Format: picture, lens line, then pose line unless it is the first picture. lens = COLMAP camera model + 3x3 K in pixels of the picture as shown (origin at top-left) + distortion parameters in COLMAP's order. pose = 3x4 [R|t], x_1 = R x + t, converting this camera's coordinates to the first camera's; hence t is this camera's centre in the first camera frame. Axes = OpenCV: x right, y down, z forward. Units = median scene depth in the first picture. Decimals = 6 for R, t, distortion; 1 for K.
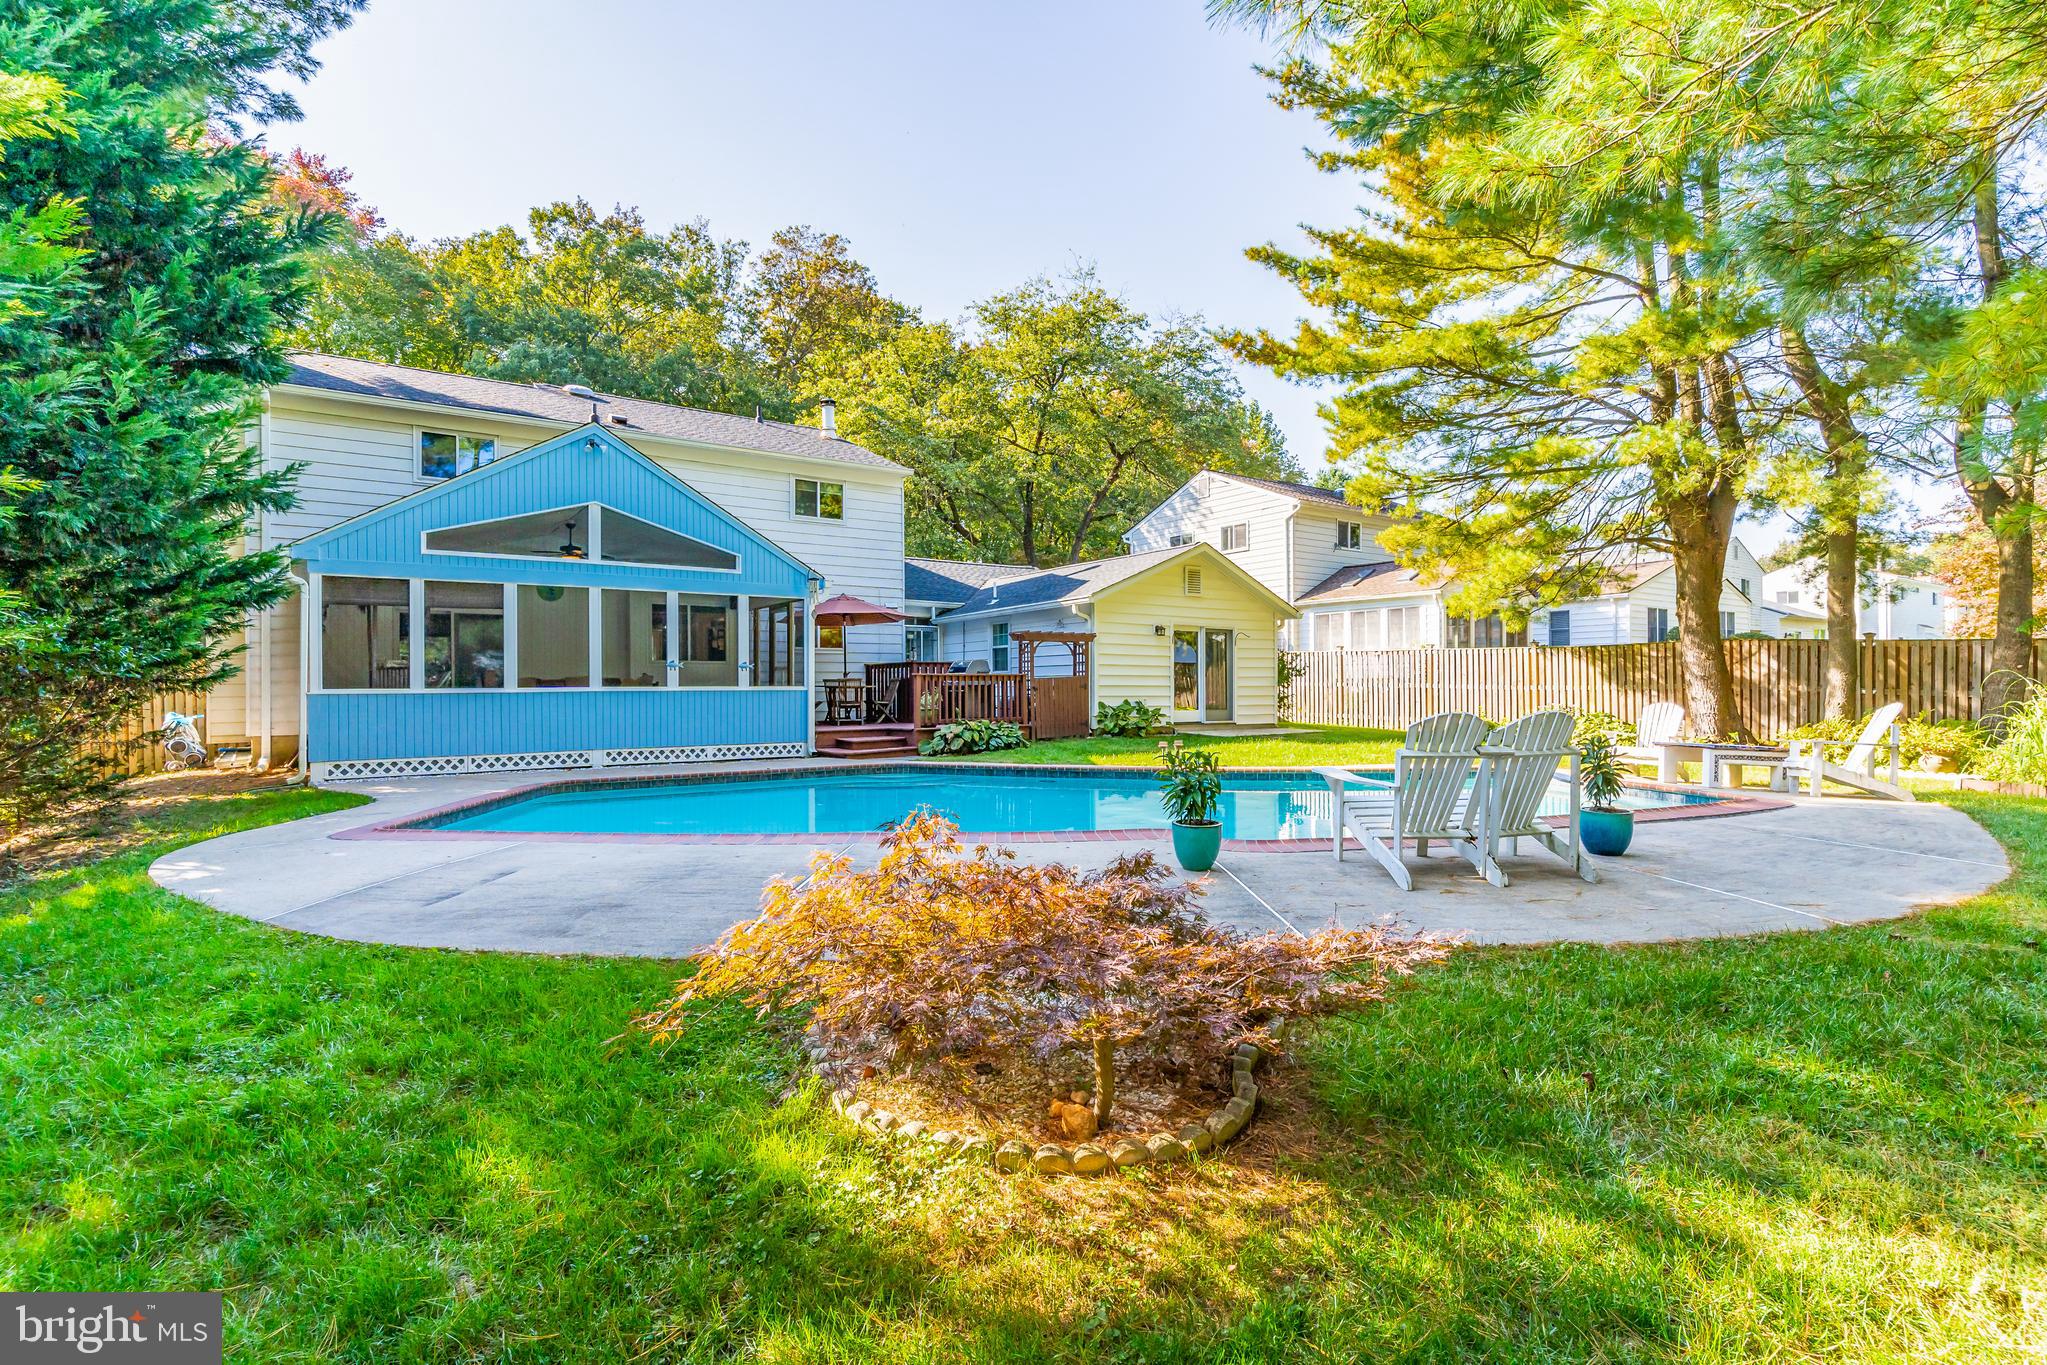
lens RADIAL K [[1003.7, 0, 1014.8], [0, 1003.7, 683.0], [0, 0, 1]] dist [0.022390, 0.000495]
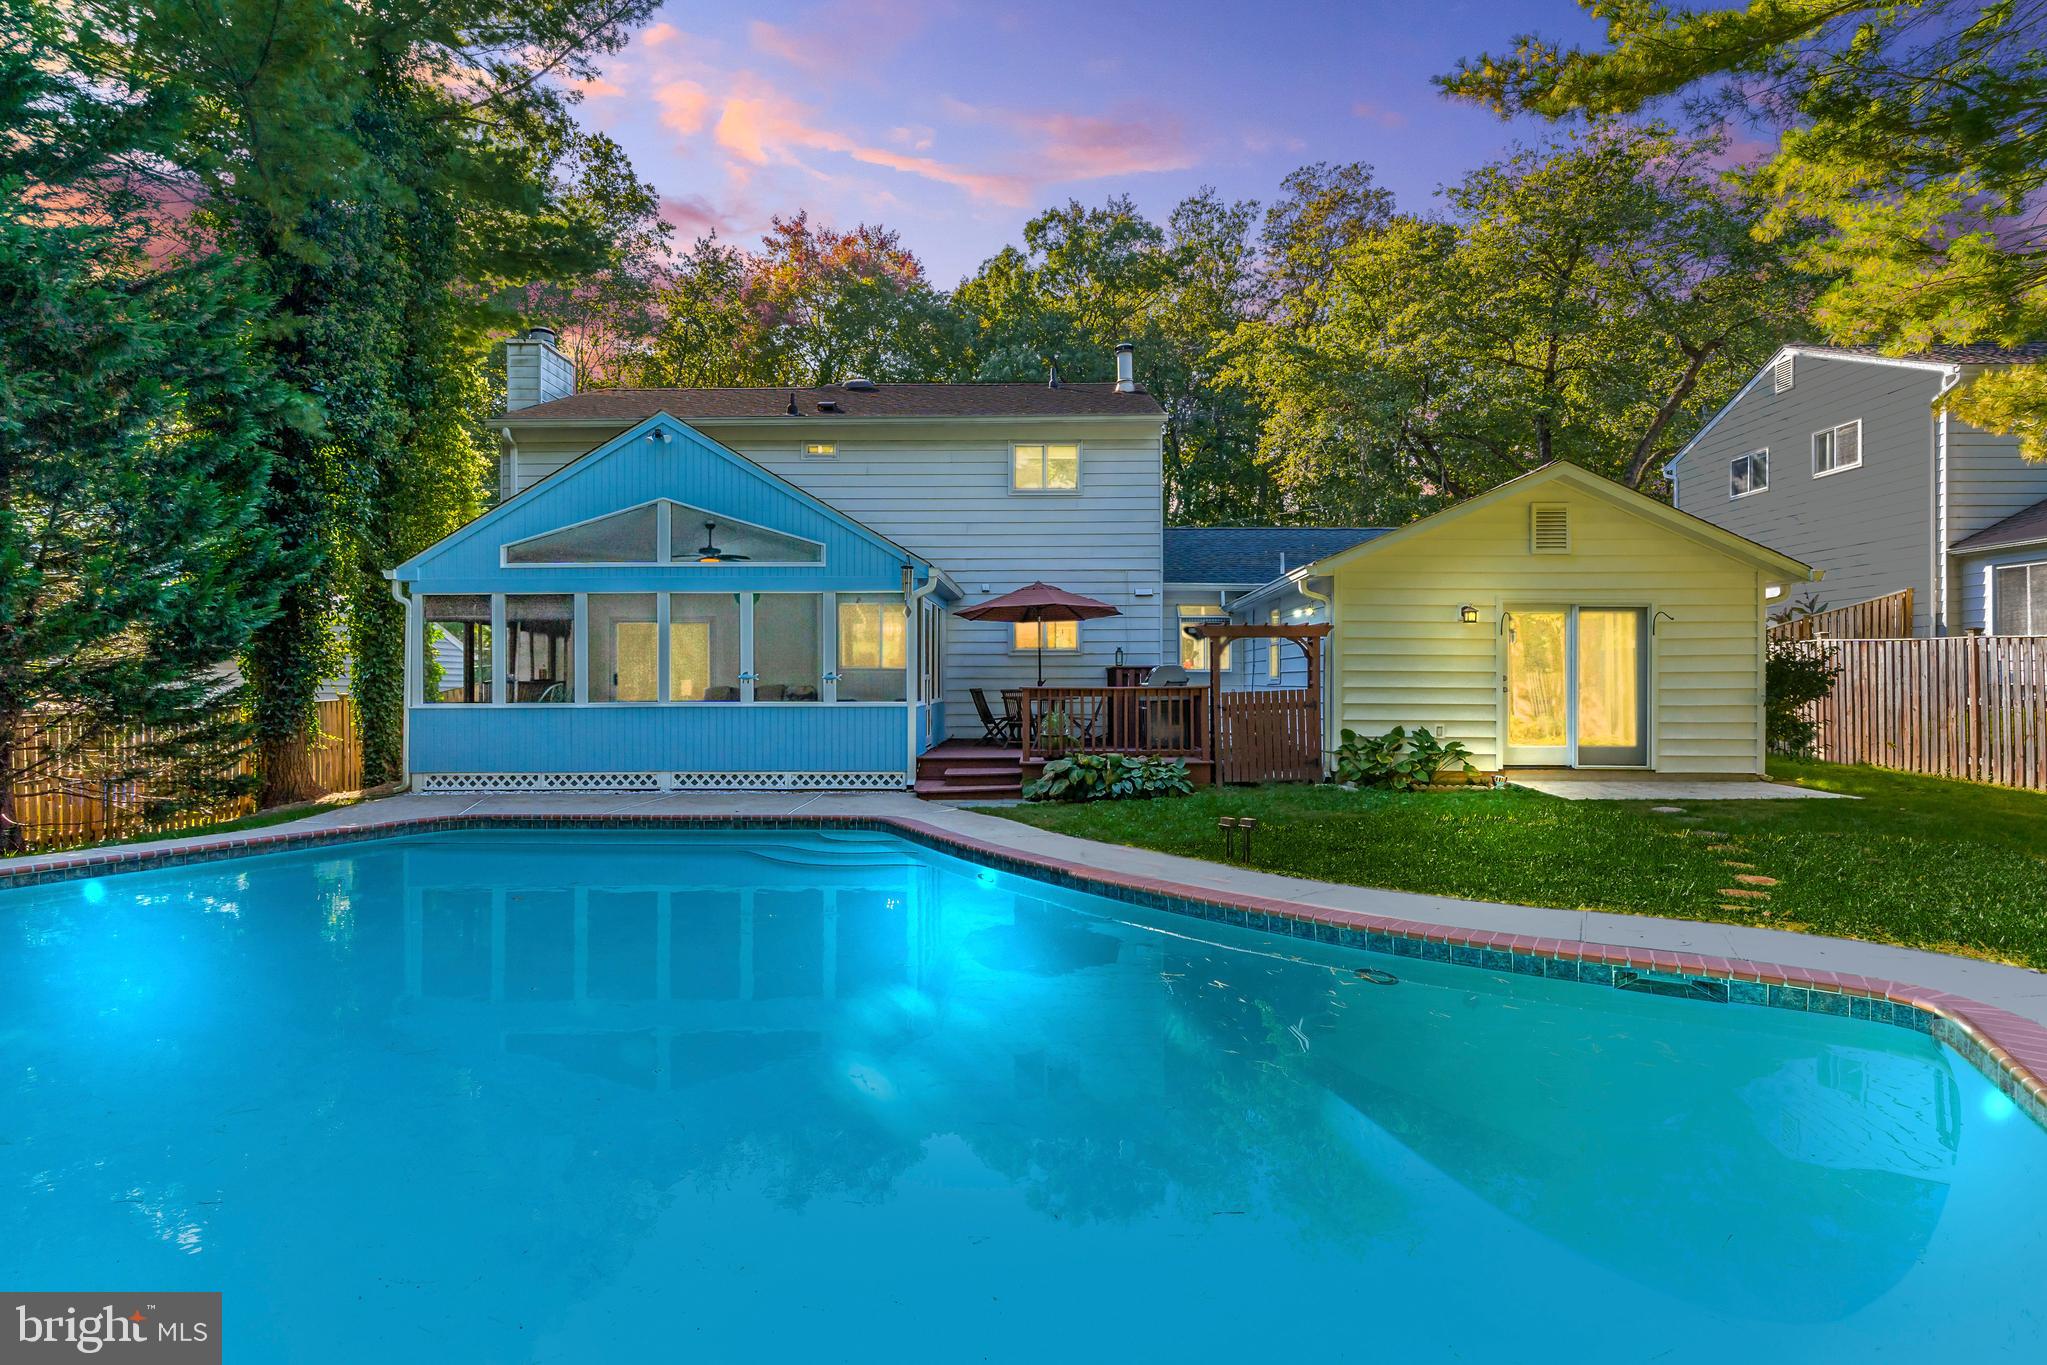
lens RADIAL K [[1003.7, 0, 1027.2], [0, 1003.7, 675.6], [0, 0, 1]] dist [0.022390, 0.000495]
pose [[0.810683, 0.004228, -0.585469, 0.298696], [-0.000628, 0.999980, 0.006351, -0.020243], [0.585484, -0.004781, 0.810670, 0.358940]]
